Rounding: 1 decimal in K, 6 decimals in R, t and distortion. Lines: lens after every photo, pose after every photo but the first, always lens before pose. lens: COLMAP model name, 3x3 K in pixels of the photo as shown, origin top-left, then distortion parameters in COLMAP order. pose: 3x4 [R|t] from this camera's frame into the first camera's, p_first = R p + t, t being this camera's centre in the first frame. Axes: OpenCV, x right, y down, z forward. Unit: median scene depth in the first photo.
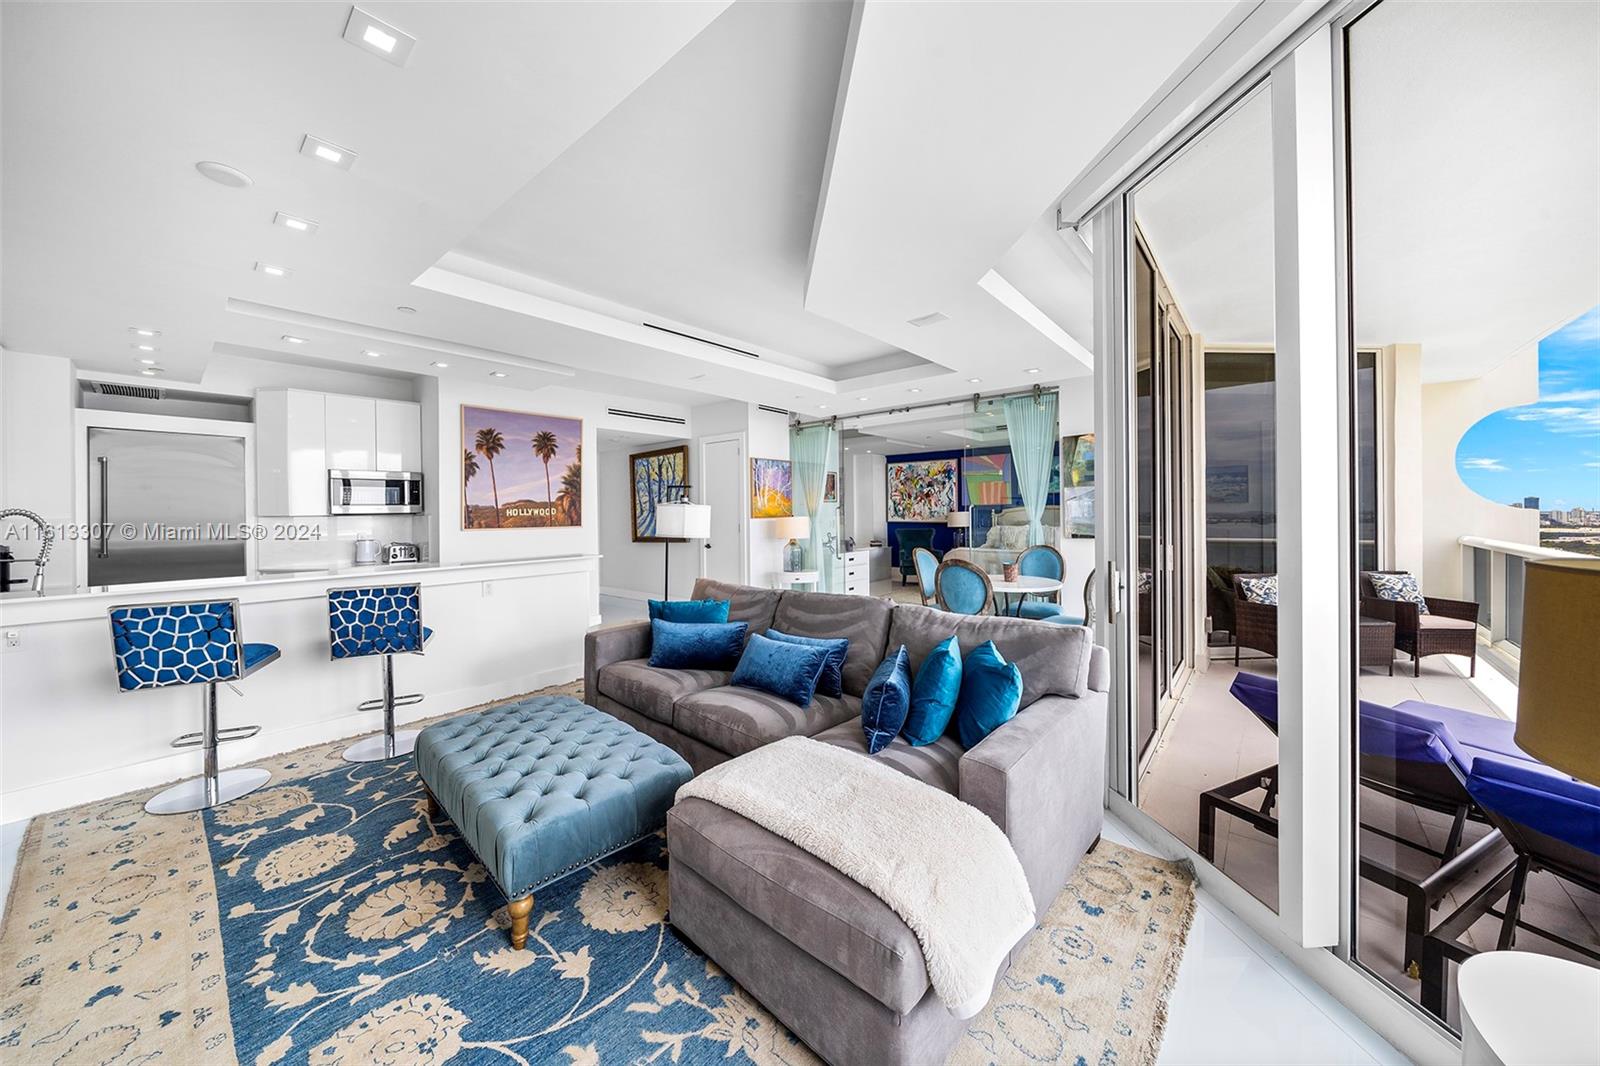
lens RADIAL K [[550.6, 0, 792.5], [0, 550.6, 507.3], [0, 0, 1]] dist [-0.010660, 0.001116]
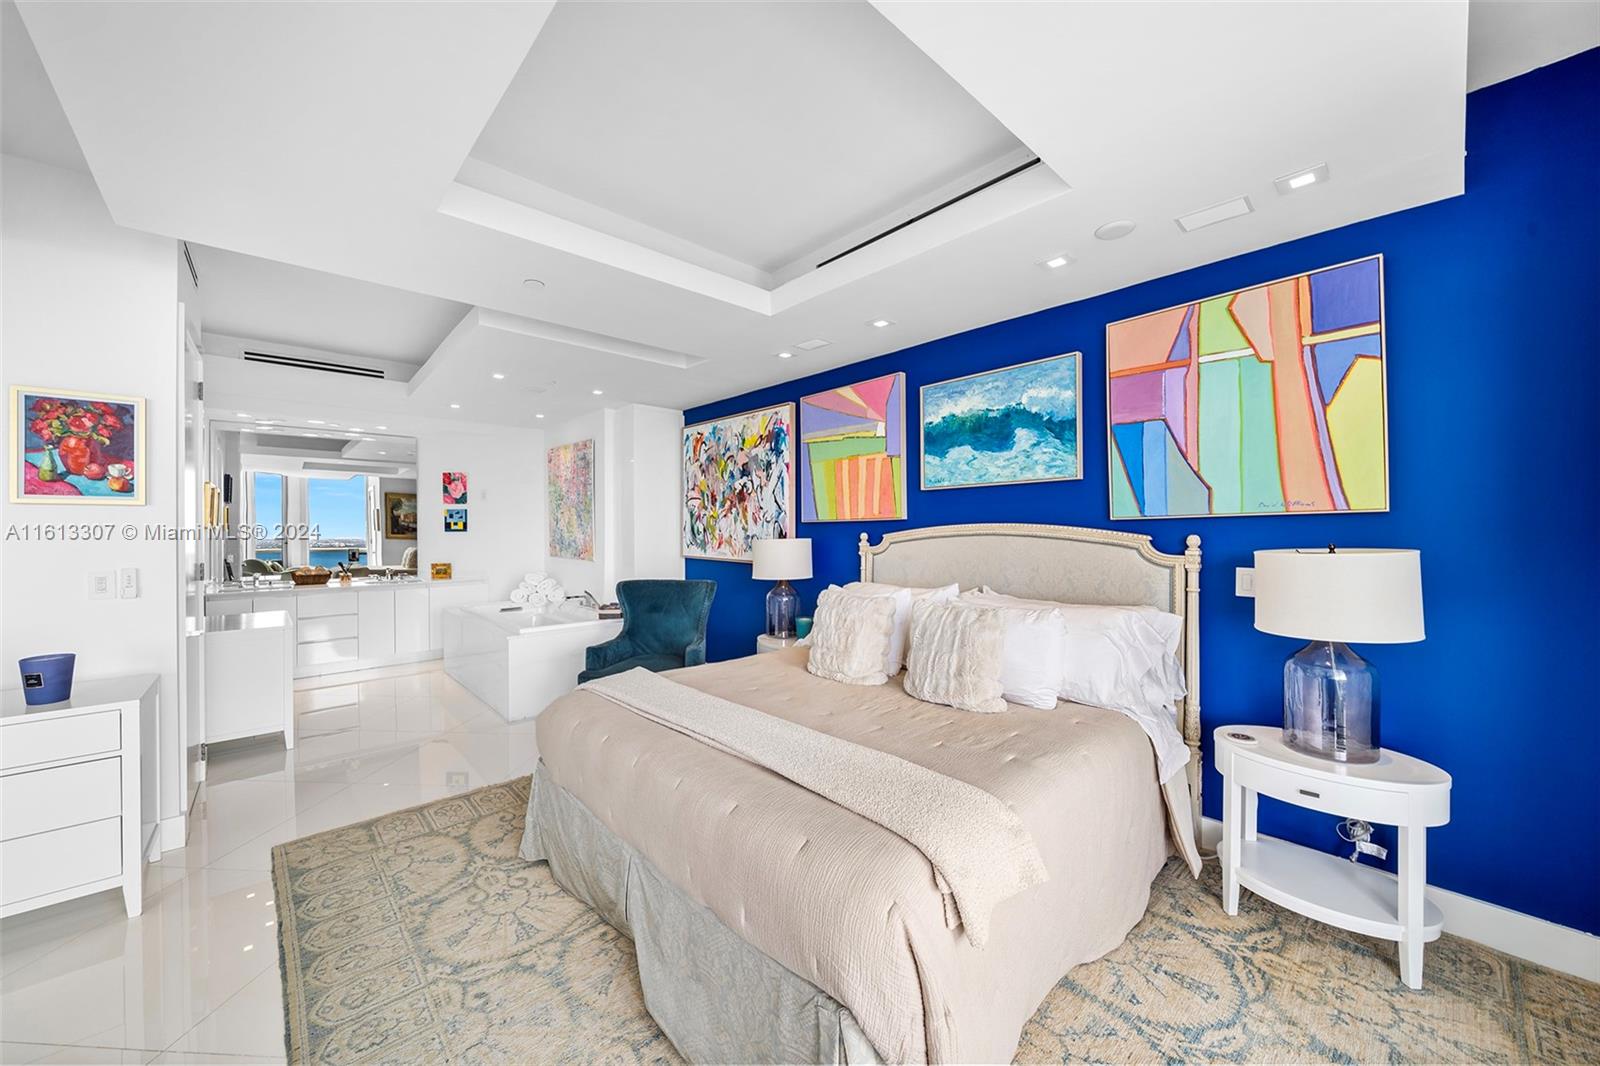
lens RADIAL K [[591.6, 0, 789.9], [0, 591.6, 527.5], [0, 0, 1]] dist [-0.006629, 0.000132]
pose [[0.992445, 0.010790, -0.122211, 0.340241], [-0.010049, 0.999927, 0.006685, -0.001895], [0.122274, -0.005406, 0.992482, 0.568403]]
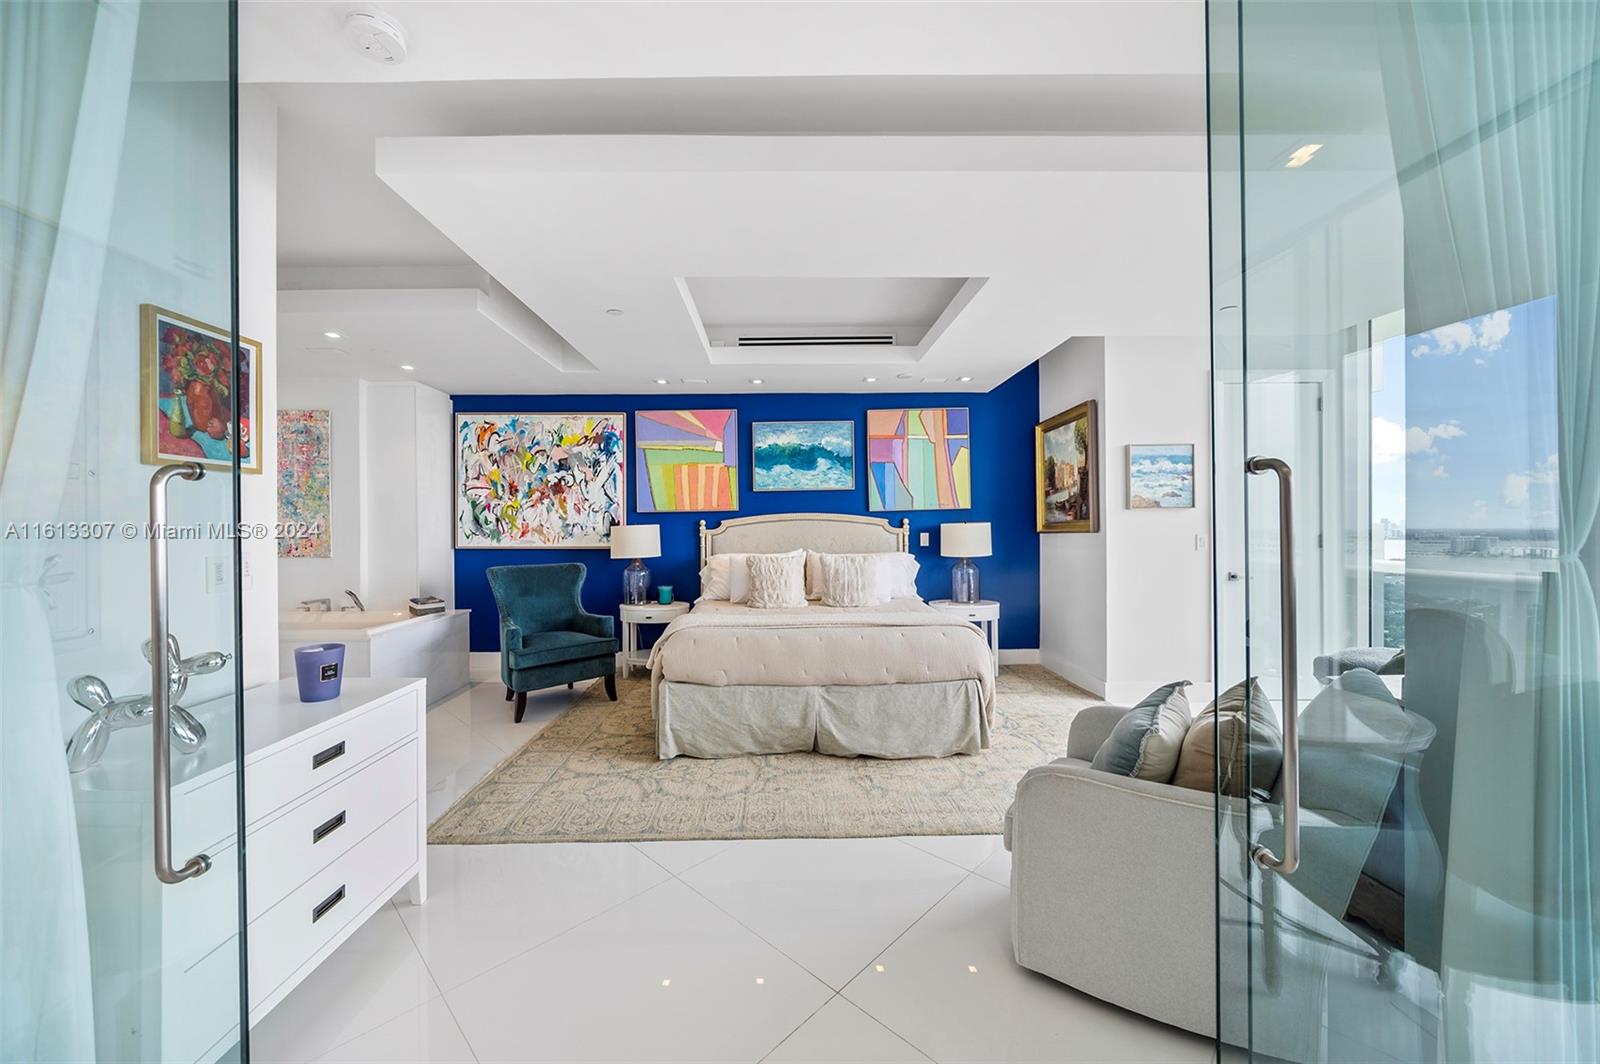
lens RADIAL K [[591.6, 0, 789.2], [0, 591.6, 526.9], [0, 0, 1]] dist [-0.006629, 0.000132]
pose [[0.742597, 0.004862, 0.669721, 0.061528], [-0.005833, 0.999983, -0.000792, 0.009089], [-0.669713, -0.003318, 0.742613, 0.514834]]
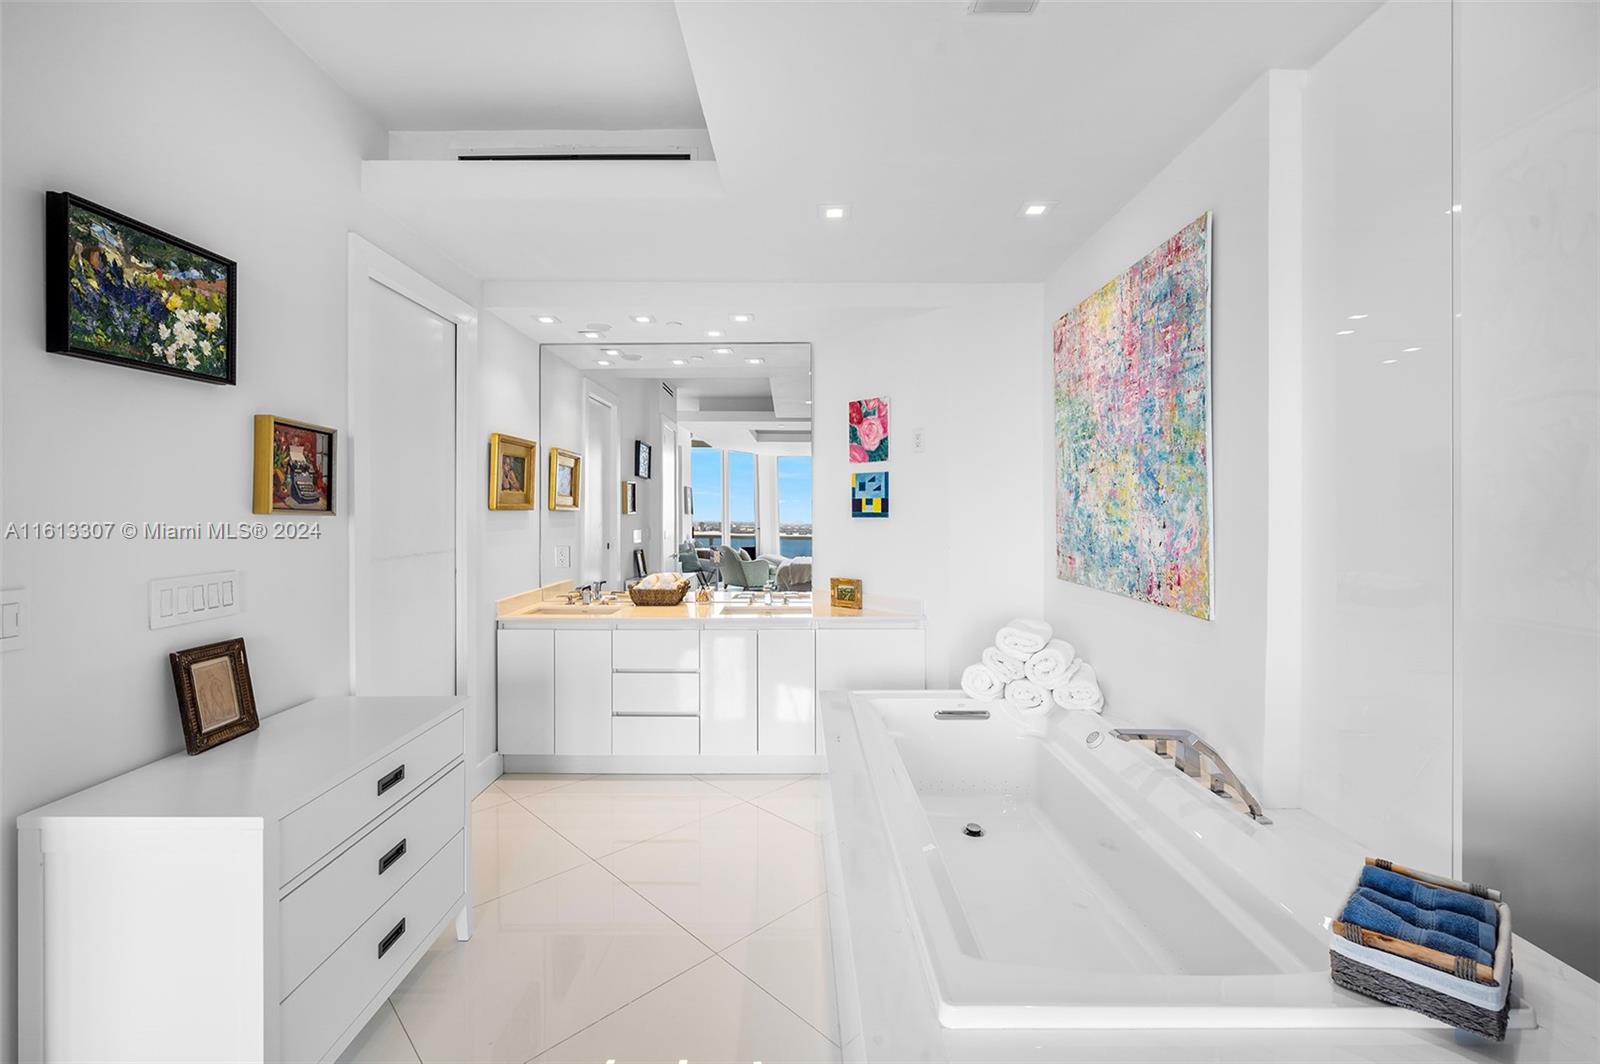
lens RADIAL K [[676.4, 0, 793.9], [0, 676.4, 510.7], [0, 0, 1]] dist [-0.000451, -0.000066]
pose [[0.651250, 0.012591, -0.758759, 0.166843], [-0.005529, 0.999915, 0.011848, 0.002457], [0.758843, -0.003521, 0.651264, 0.867507]]
